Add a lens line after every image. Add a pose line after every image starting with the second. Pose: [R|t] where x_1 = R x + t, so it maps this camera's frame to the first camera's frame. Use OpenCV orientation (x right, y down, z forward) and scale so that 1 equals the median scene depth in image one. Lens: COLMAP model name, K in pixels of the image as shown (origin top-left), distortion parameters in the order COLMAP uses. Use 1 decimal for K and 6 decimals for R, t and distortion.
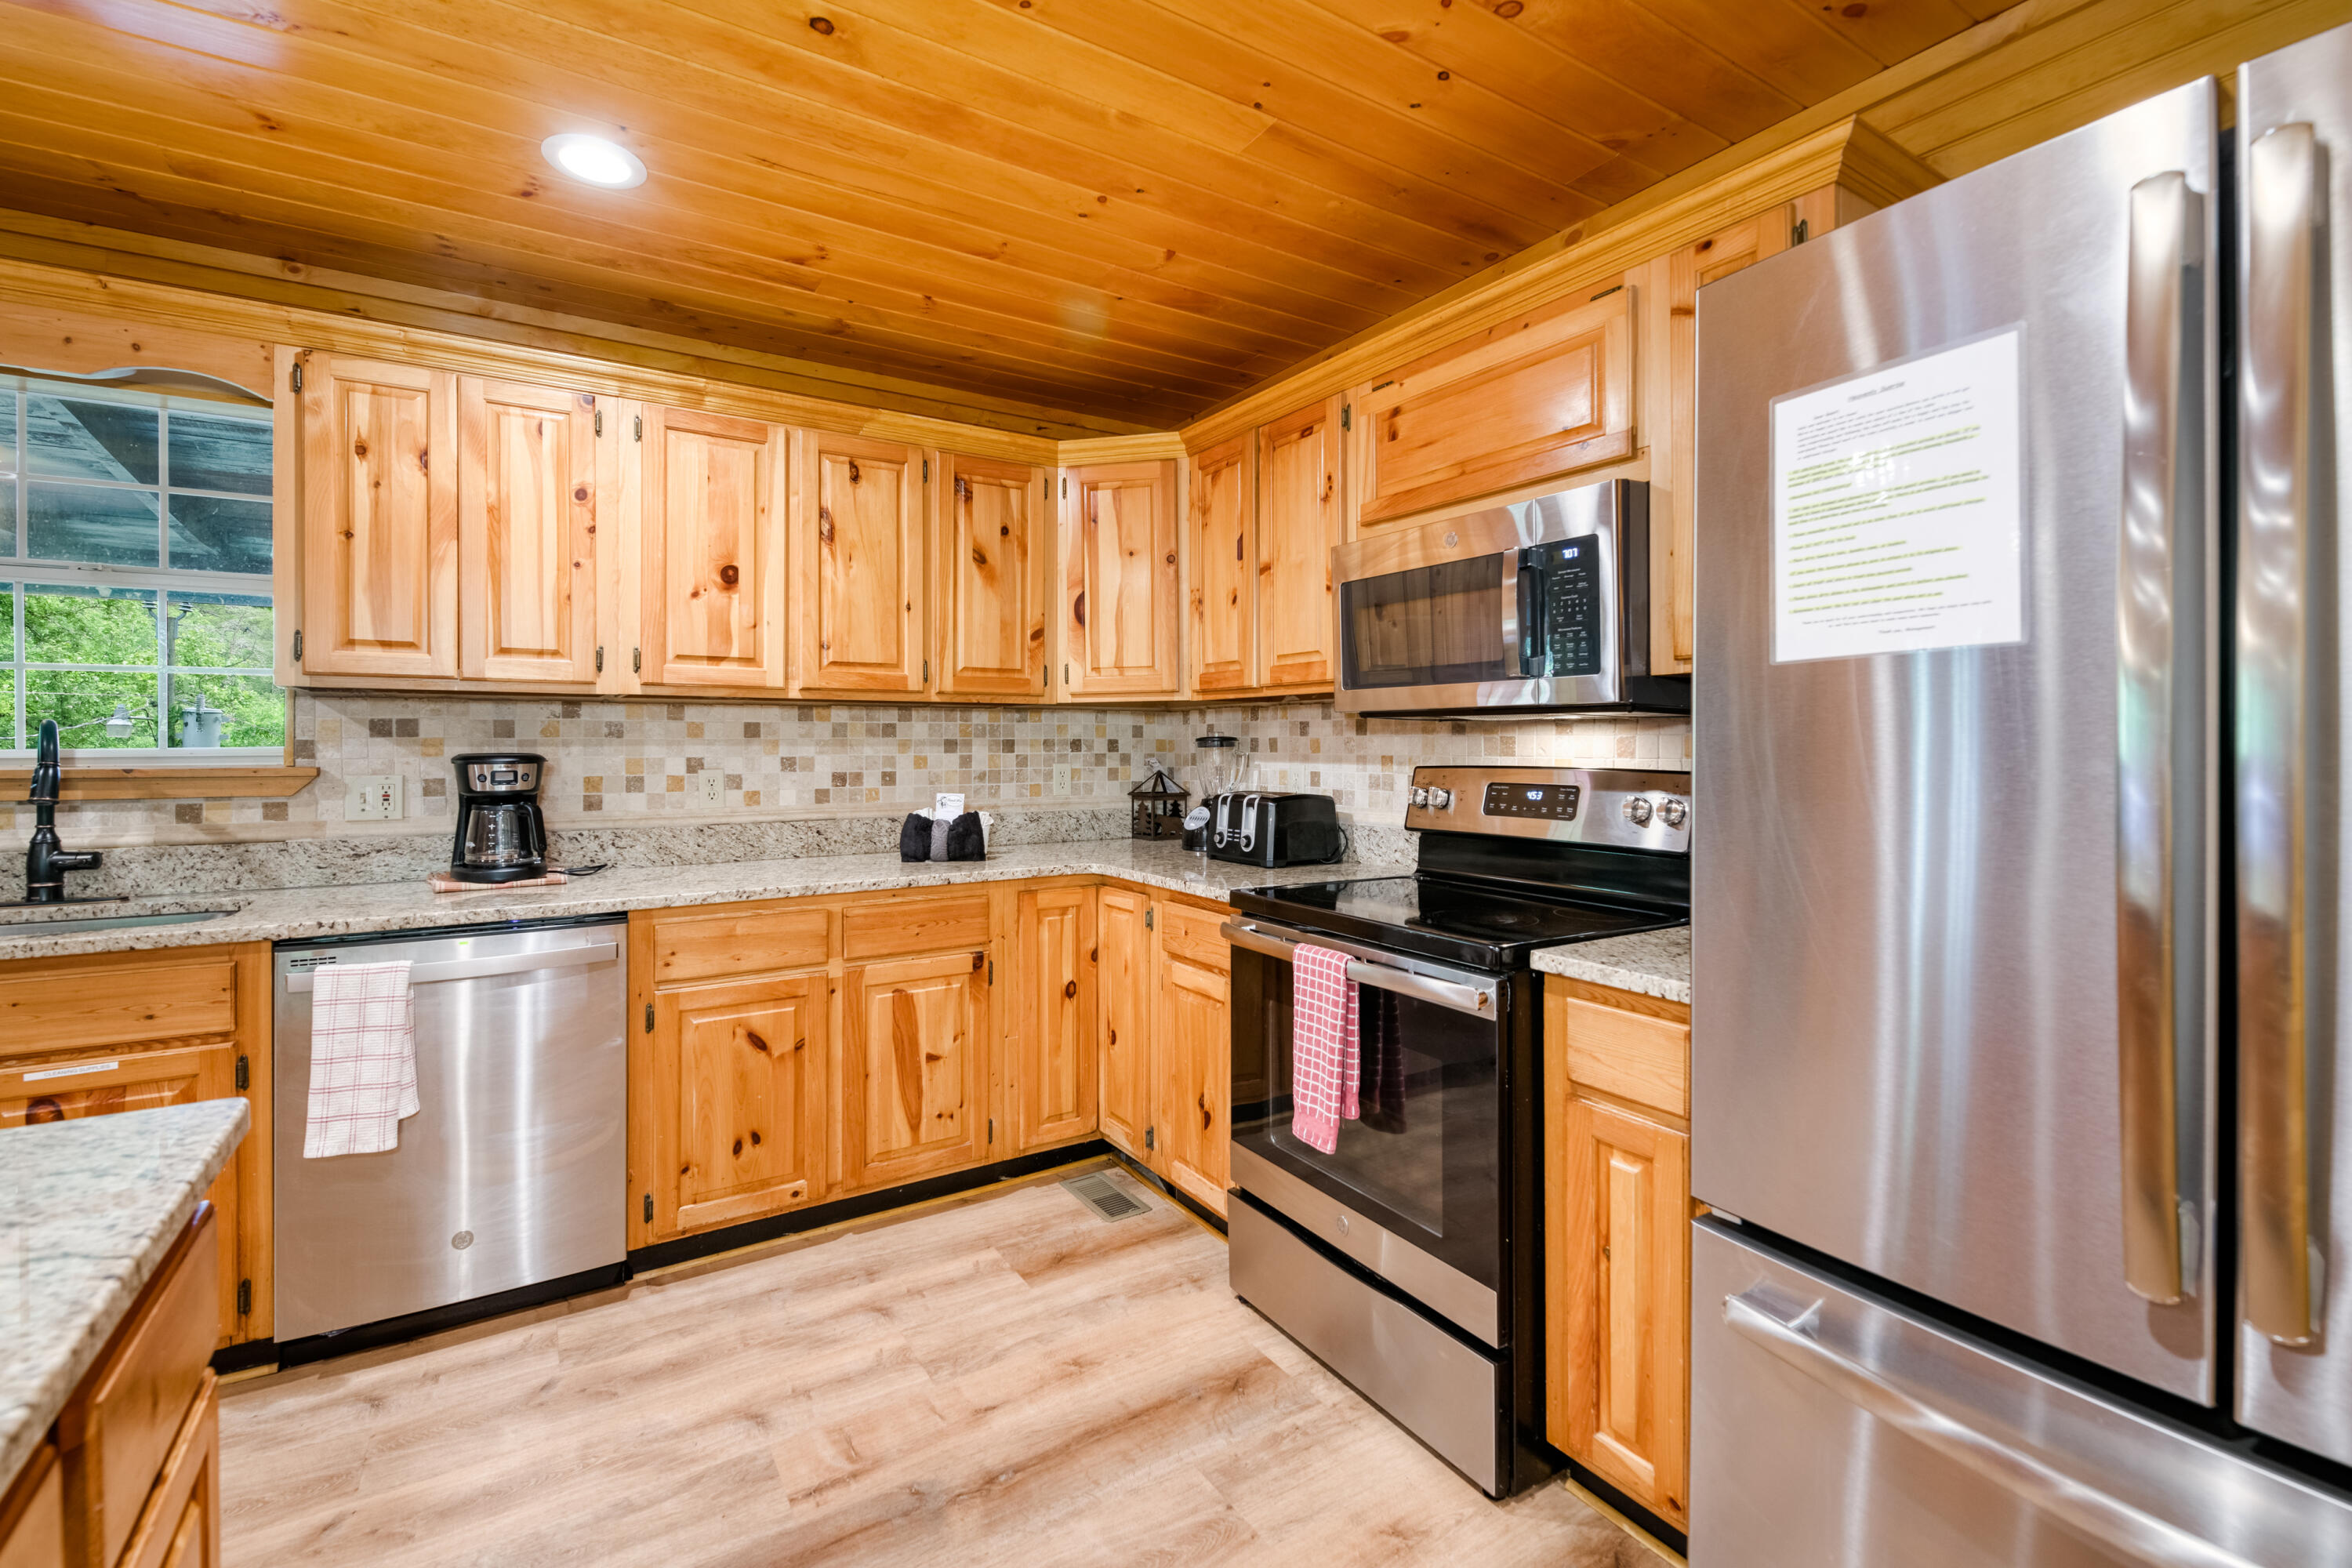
lens RADIAL K [[1014.1, 0, 1171.0], [0, 1014.1, 746.4], [0, 0, 1]] dist [0.001521, -0.006674]
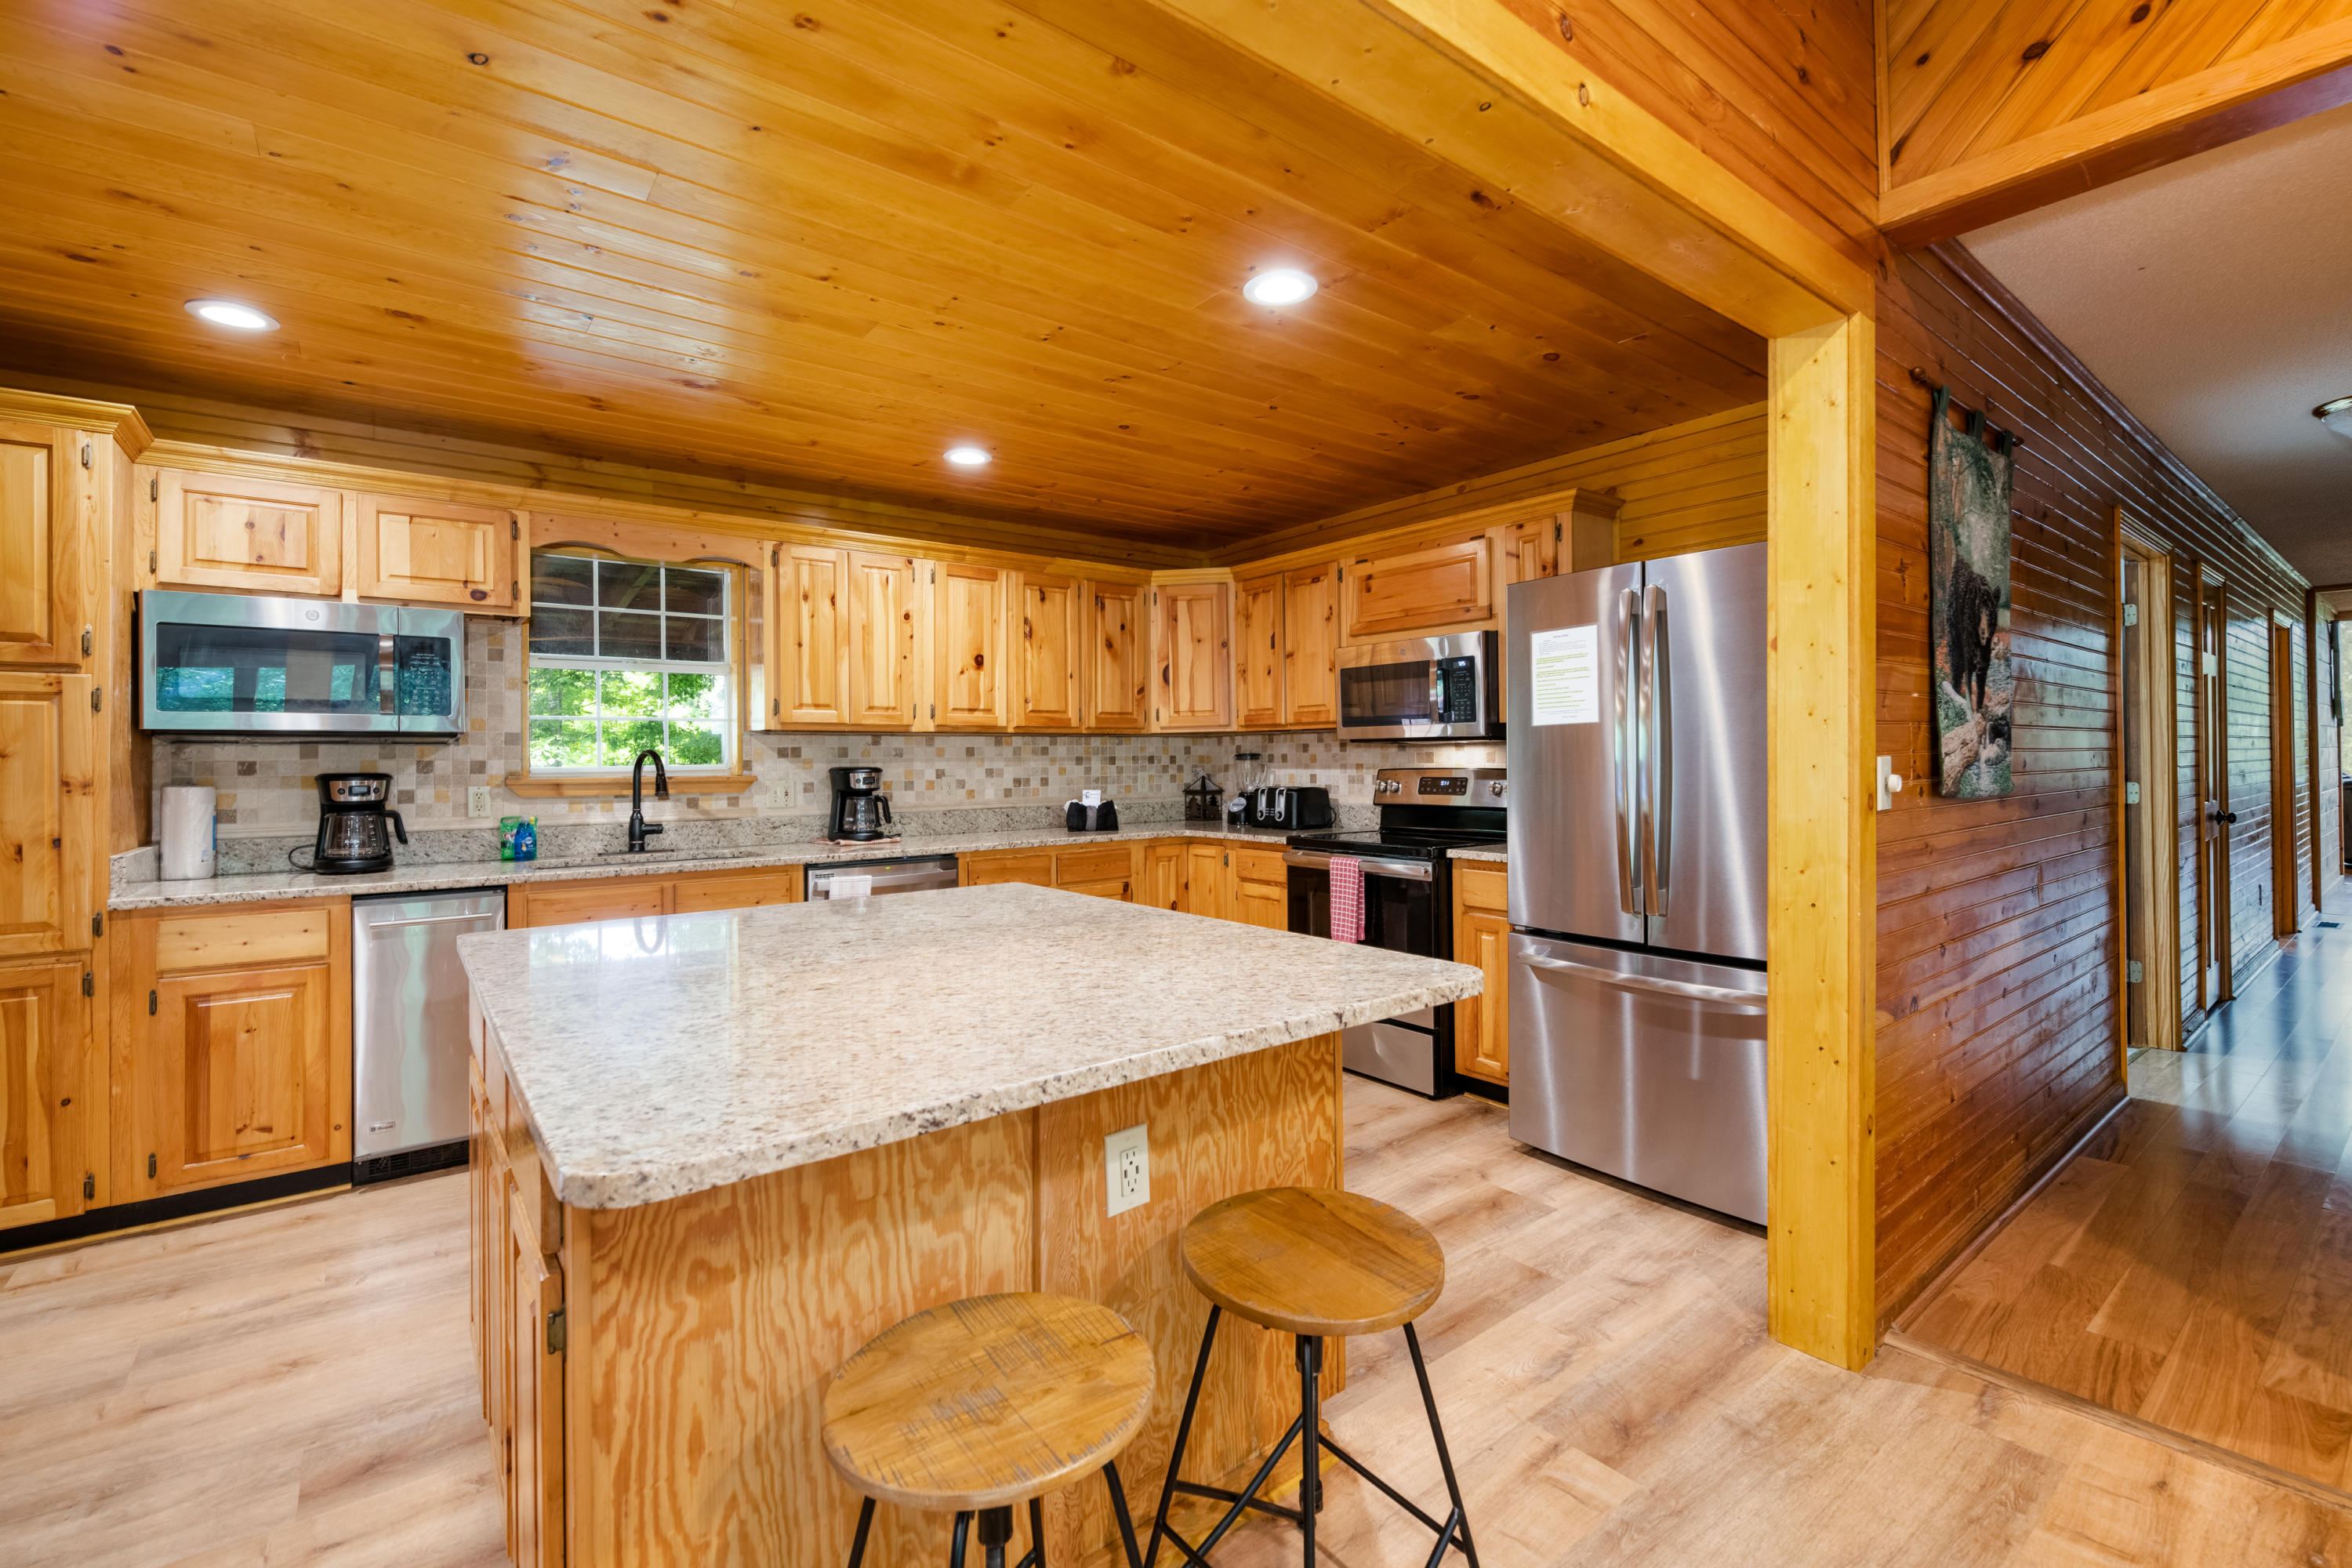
lens RADIAL K [[1013.1, 0, 1171.3], [0, 1013.1, 756.1], [0, 0, 1]] dist [0.000486, -0.000656]
pose [[0.995590, -0.008957, 0.093386, -0.274343], [0.009520, 0.999939, -0.005588, 0.002918], [-0.093330, 0.006452, 0.995614, -0.702755]]
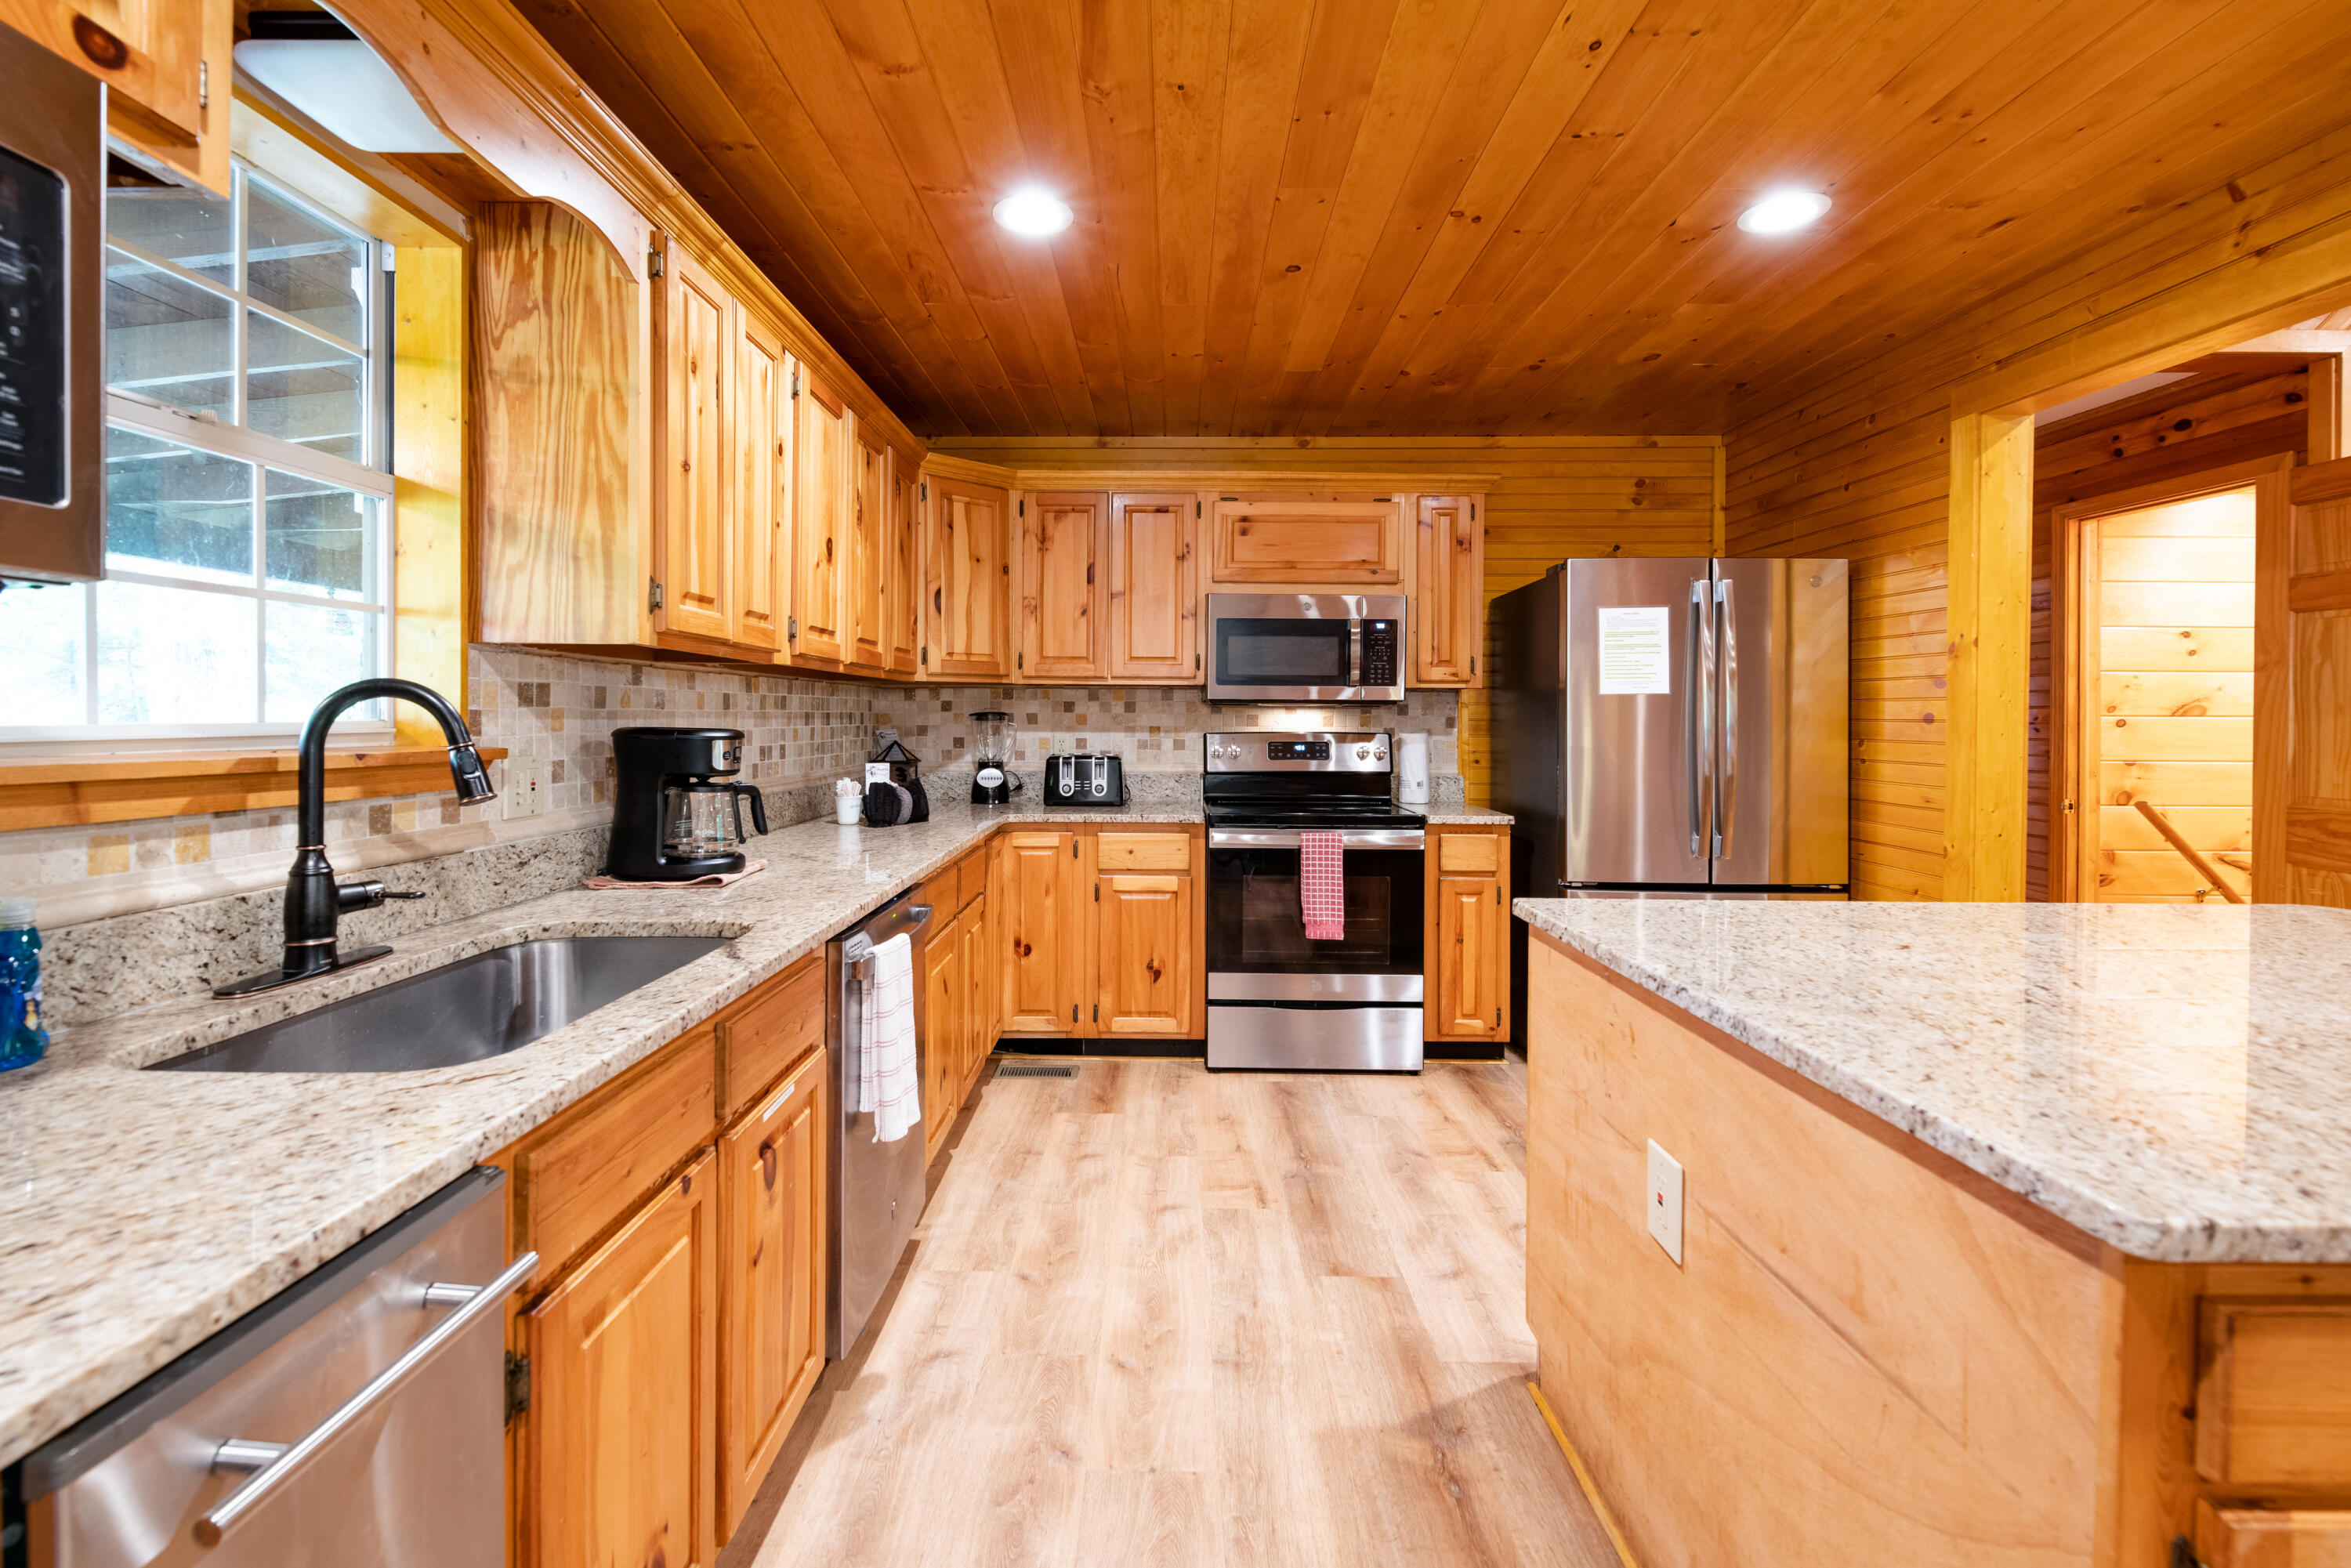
lens RADIAL K [[1017.3, 0, 1165.2], [0, 1017.3, 727.1], [0, 0, 1]] dist [0.000312, -0.000185]
pose [[0.545883, -0.004128, 0.837851, -1.086210], [-0.003386, 0.999969, 0.007132, -0.000839], [-0.837854, -0.006730, 0.545853, 0.173664]]
